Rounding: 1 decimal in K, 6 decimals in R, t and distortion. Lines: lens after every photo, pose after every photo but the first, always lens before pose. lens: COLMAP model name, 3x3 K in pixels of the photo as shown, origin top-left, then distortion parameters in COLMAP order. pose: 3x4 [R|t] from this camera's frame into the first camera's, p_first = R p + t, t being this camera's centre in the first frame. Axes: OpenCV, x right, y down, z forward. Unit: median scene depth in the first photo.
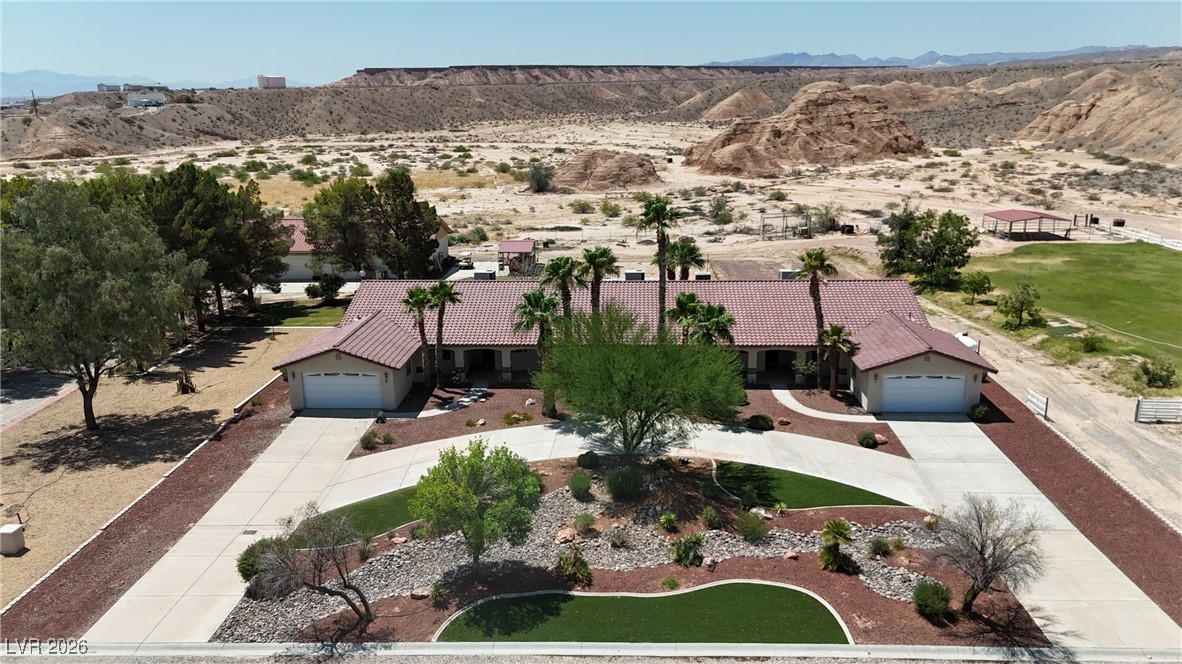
lens RADIAL K [[839.9, 0, 591.0], [0, 839.9, 332.0], [0, 0, 1]] dist [0.068245, -0.074482]
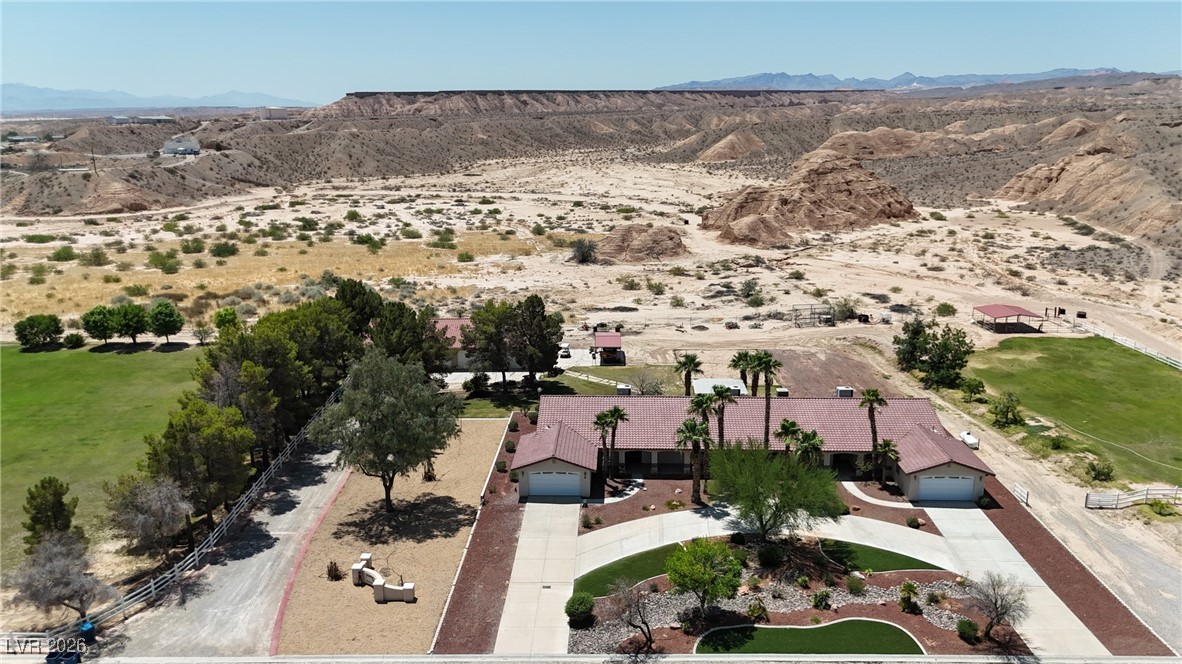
lens RADIAL K [[839.9, 0, 591.0], [0, 839.9, 332.0], [0, 0, 1]] dist [0.068245, -0.074482]
pose [[0.999743, 0.002217, 0.022546, -0.082104], [-0.001764, 0.999796, -0.020113, -0.052094], [-0.022586, 0.020068, 0.999543, -0.149512]]
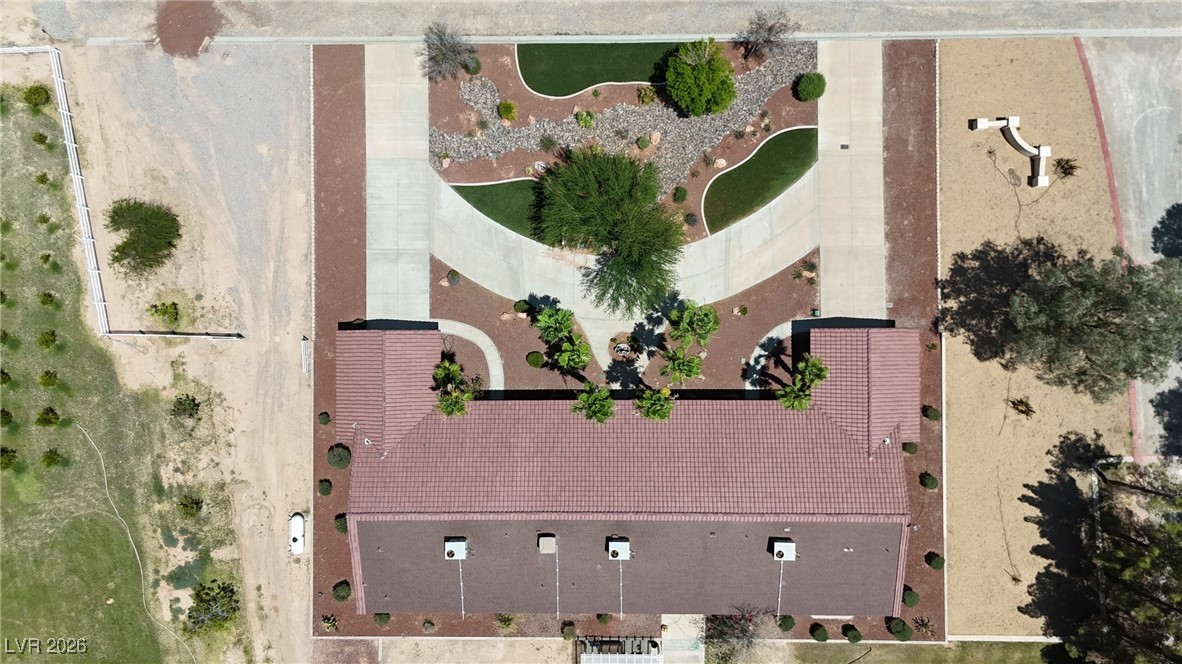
lens RADIAL K [[839.9, 0, 591.0], [0, 839.9, 332.0], [0, 0, 1]] dist [0.068245, -0.074482]
pose [[-0.996965, 0.069253, 0.035562, 0.014823], [0.015291, -0.273712, 0.961690, -0.342822], [0.076334, 0.959315, 0.271822, 0.198523]]
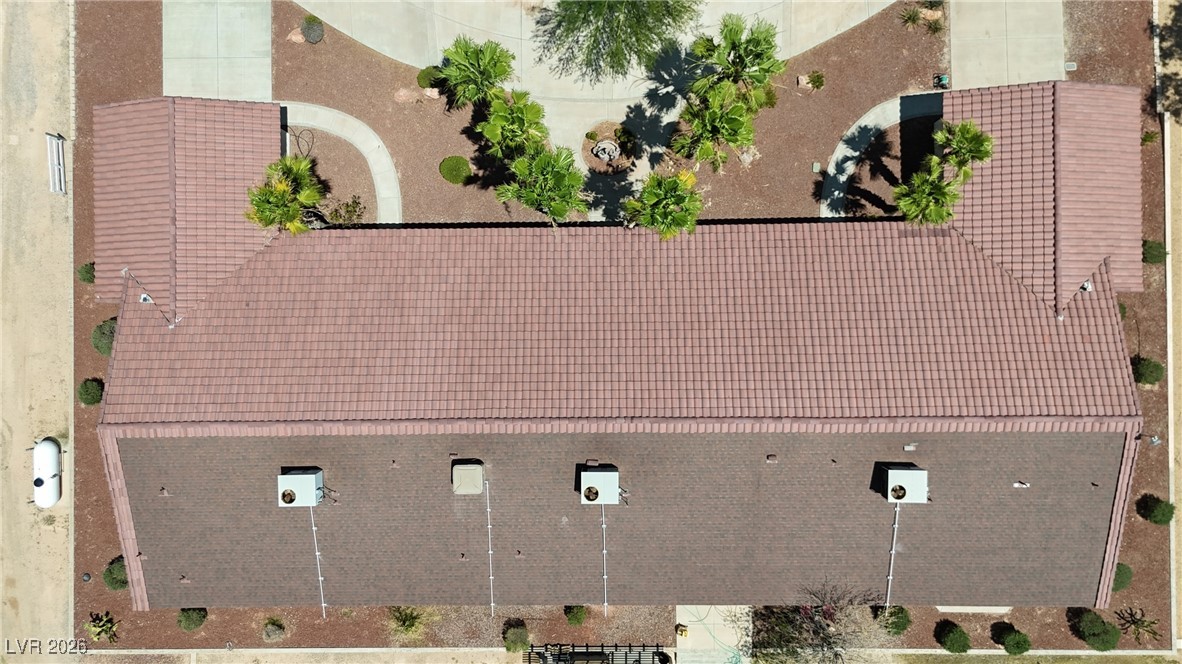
lens RADIAL K [[848.3, 0, 591.0], [0, 848.3, 332.0], [0, 0, 1]] dist [0.054378, -0.041378]
pose [[-0.996563, 0.075281, 0.034556, 0.014596], [0.012732, -0.273012, 0.961926, -0.203469], [0.081849, 0.959061, 0.271115, 0.297156]]
